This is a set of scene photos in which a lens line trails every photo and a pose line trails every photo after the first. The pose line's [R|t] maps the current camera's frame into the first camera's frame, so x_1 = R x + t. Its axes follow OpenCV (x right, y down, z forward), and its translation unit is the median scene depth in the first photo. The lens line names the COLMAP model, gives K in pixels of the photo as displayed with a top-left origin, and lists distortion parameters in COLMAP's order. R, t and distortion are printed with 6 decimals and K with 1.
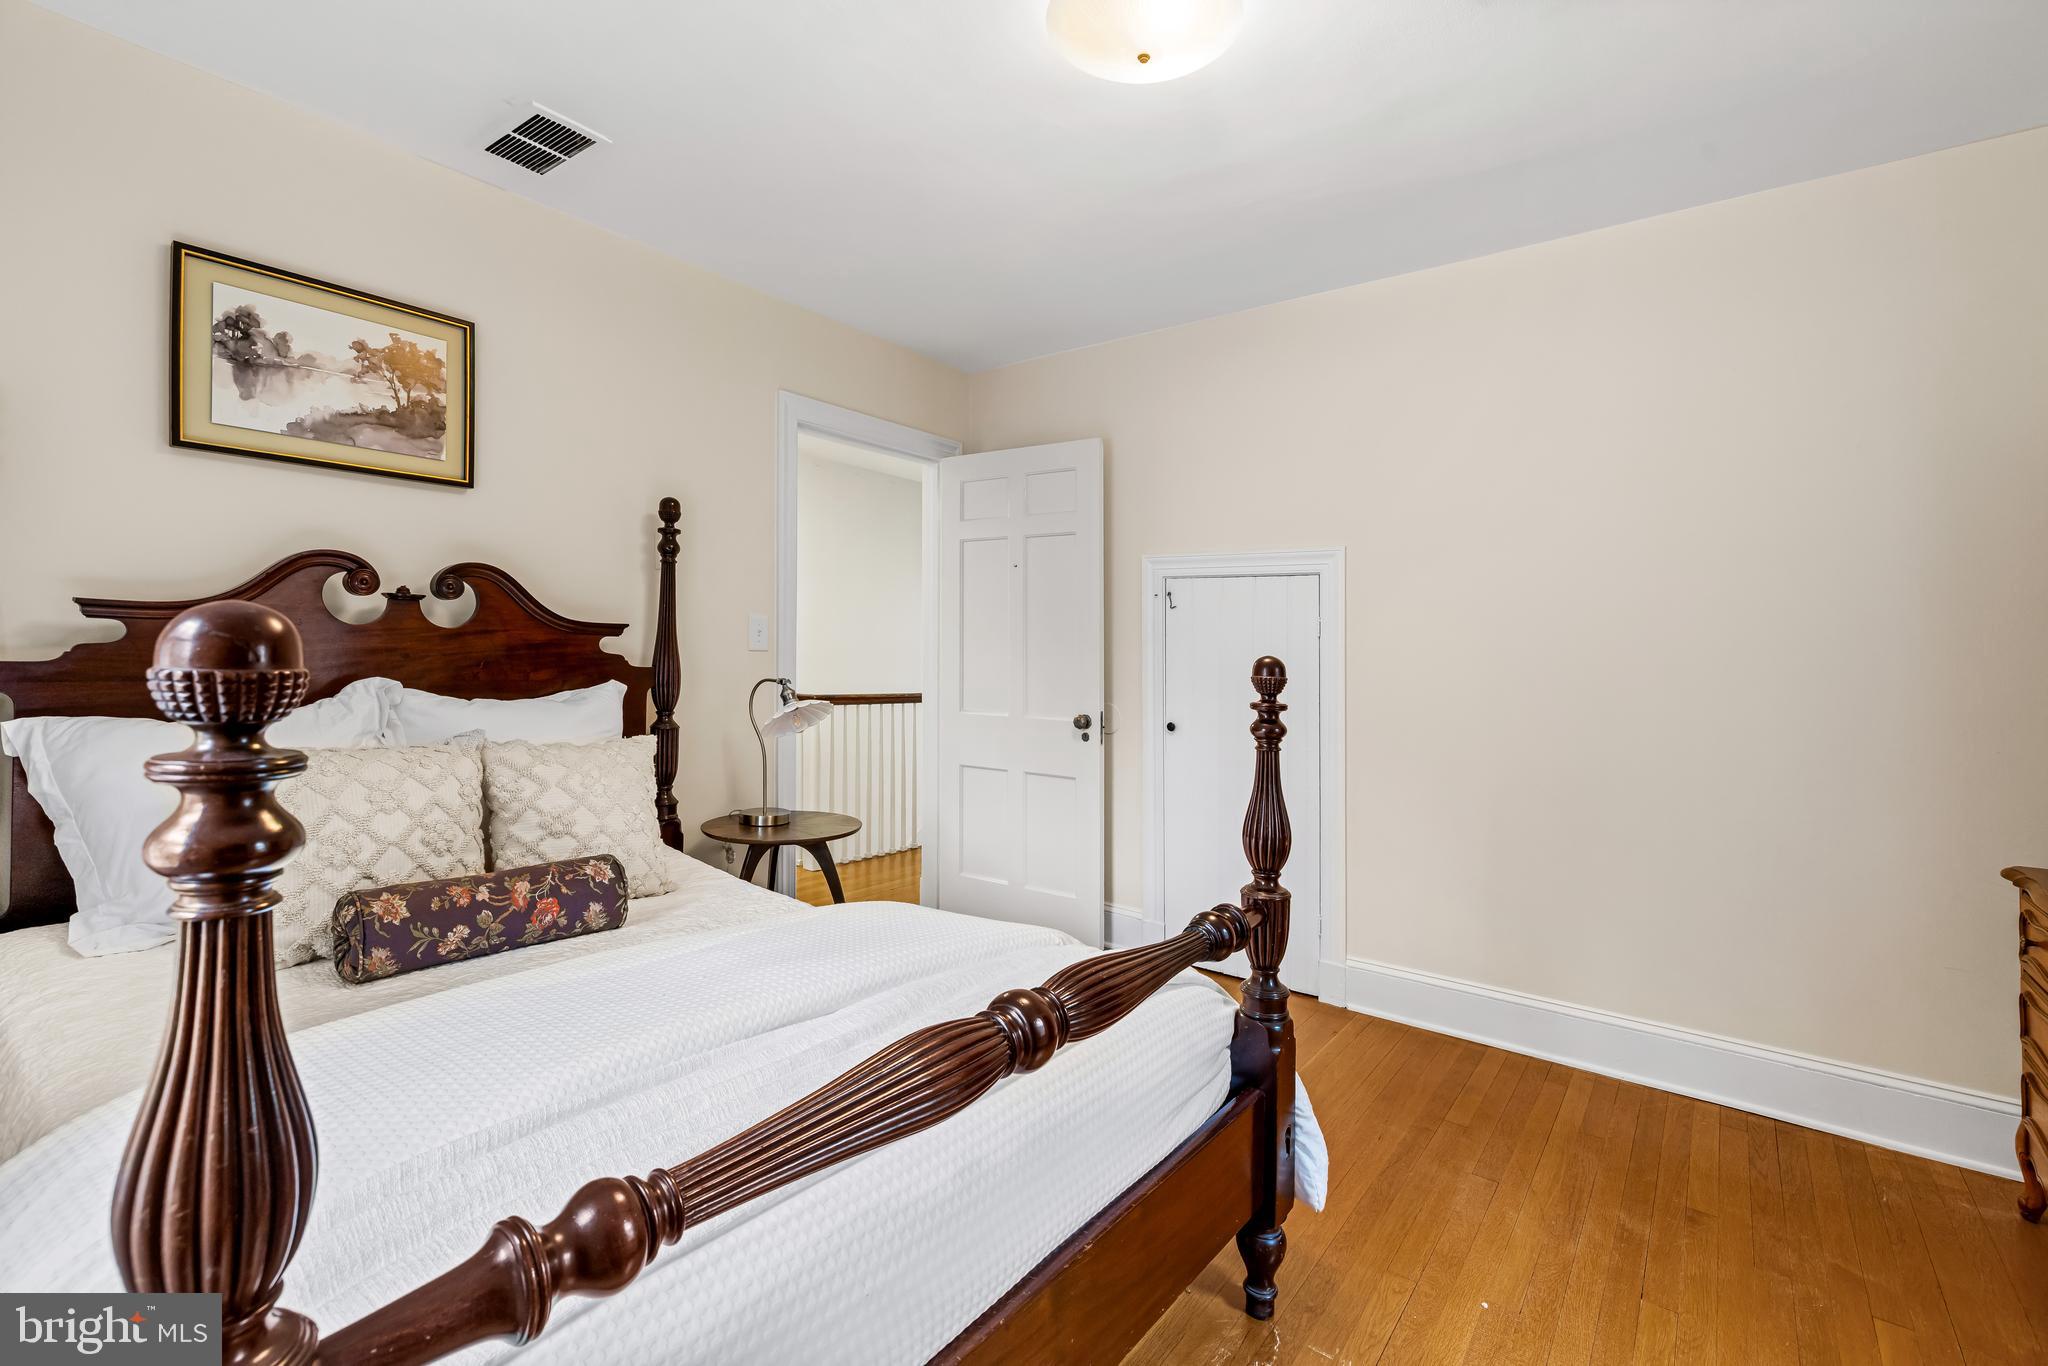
lens RADIAL K [[901.4, 0, 1015.8], [0, 901.4, 661.4], [0, 0, 1]] dist [-0.001768, -0.000116]
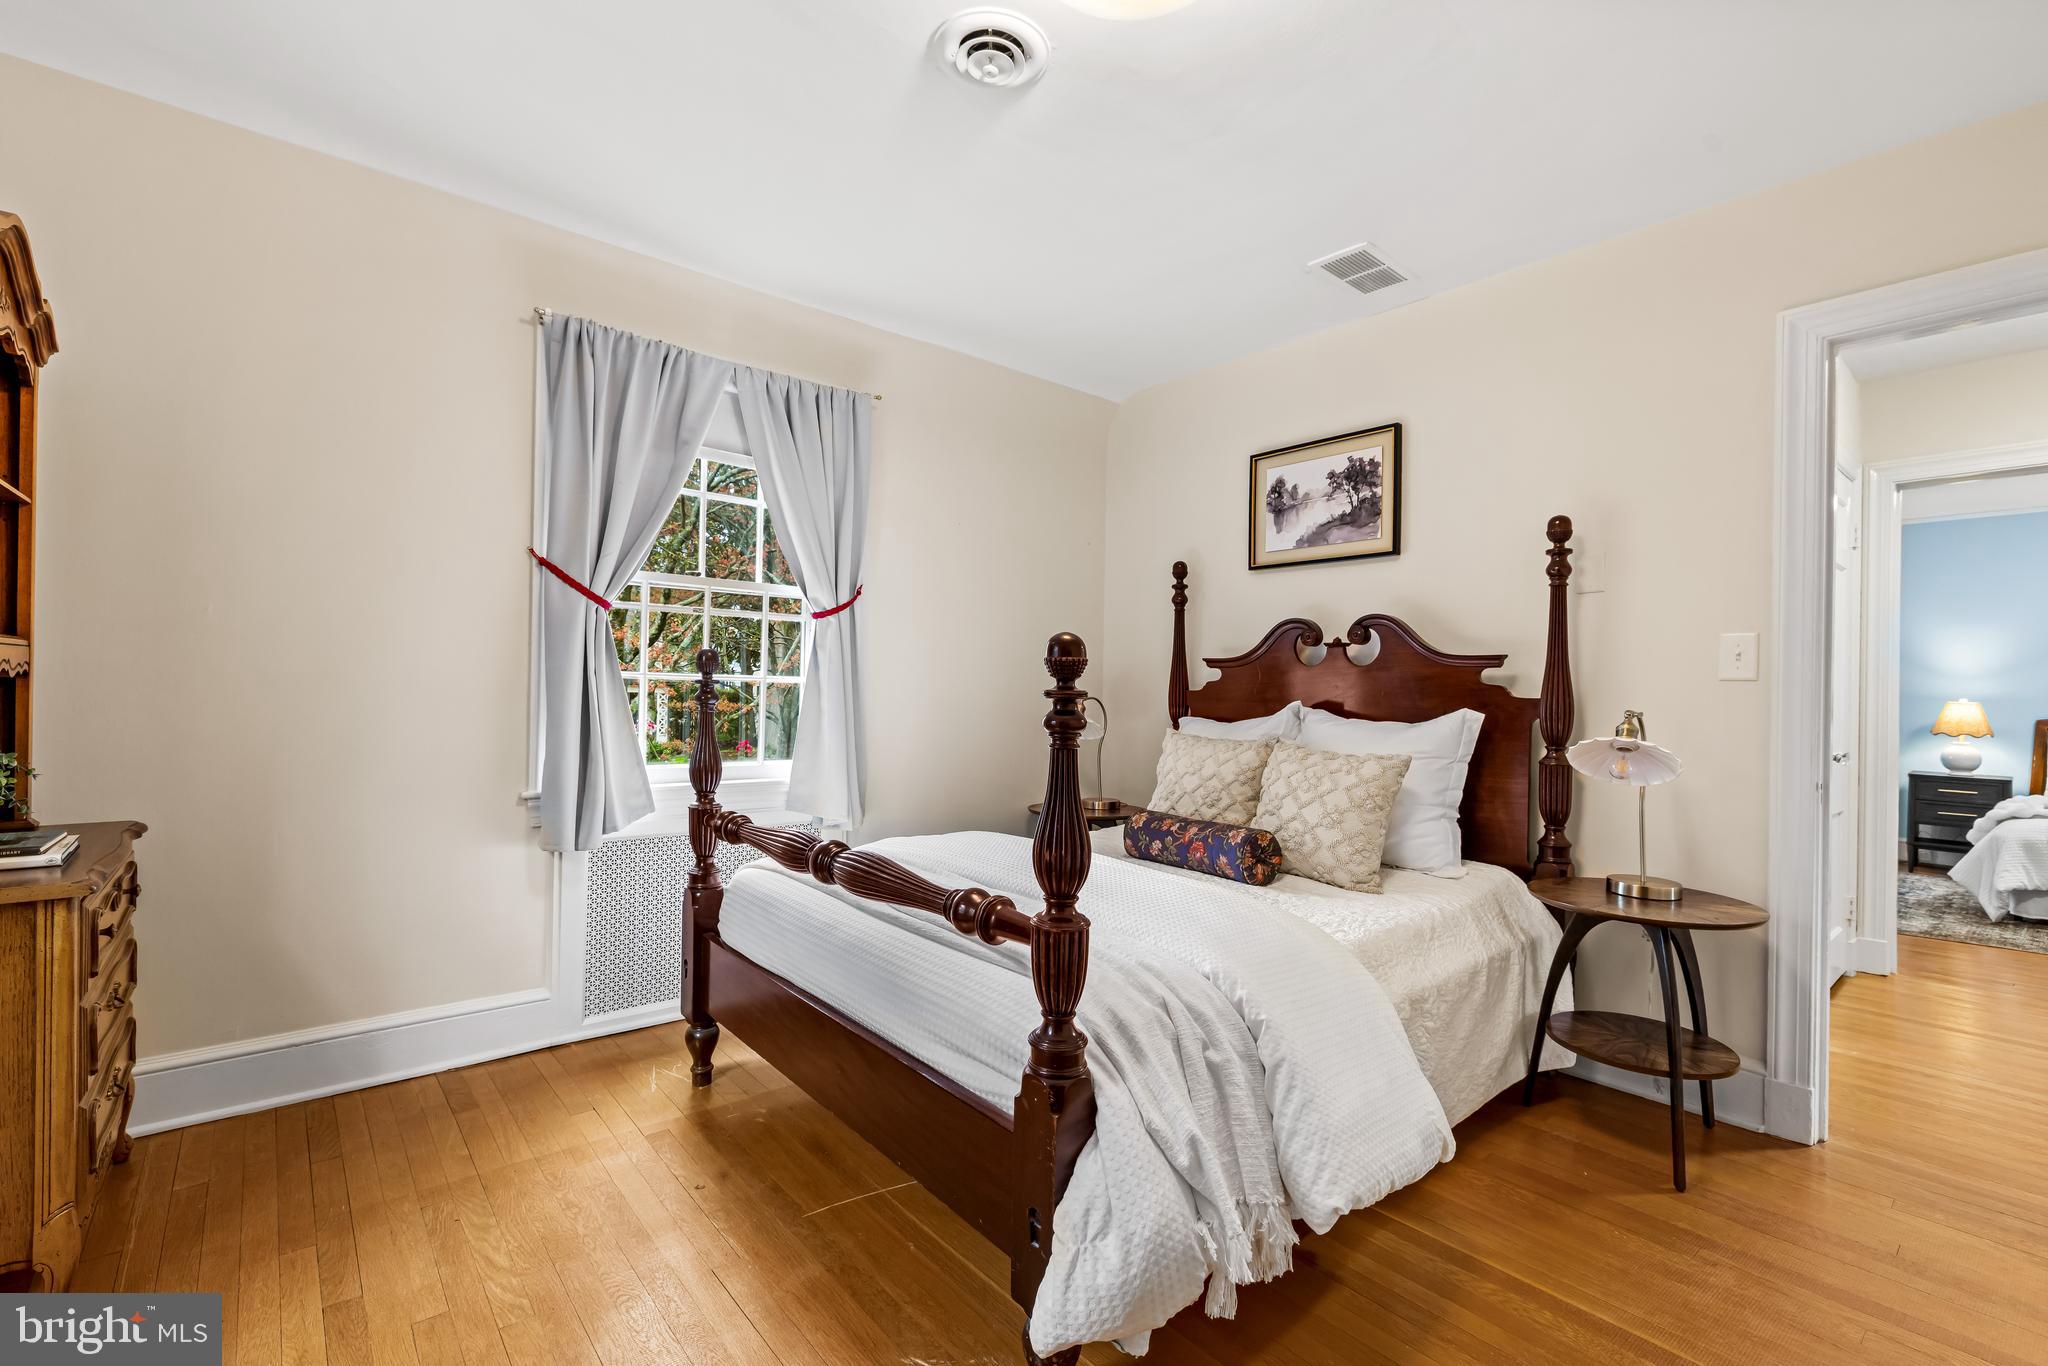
lens RADIAL K [[913.8, 0, 1018.2], [0, 913.8, 716.7], [0, 0, 1]] dist [0.000087, -0.000017]
pose [[-0.203834, -0.000864, -0.979005, 0.803505], [-0.034520, 0.999384, 0.006305, 0.047456], [0.978397, 0.035080, -0.203739, 0.804746]]
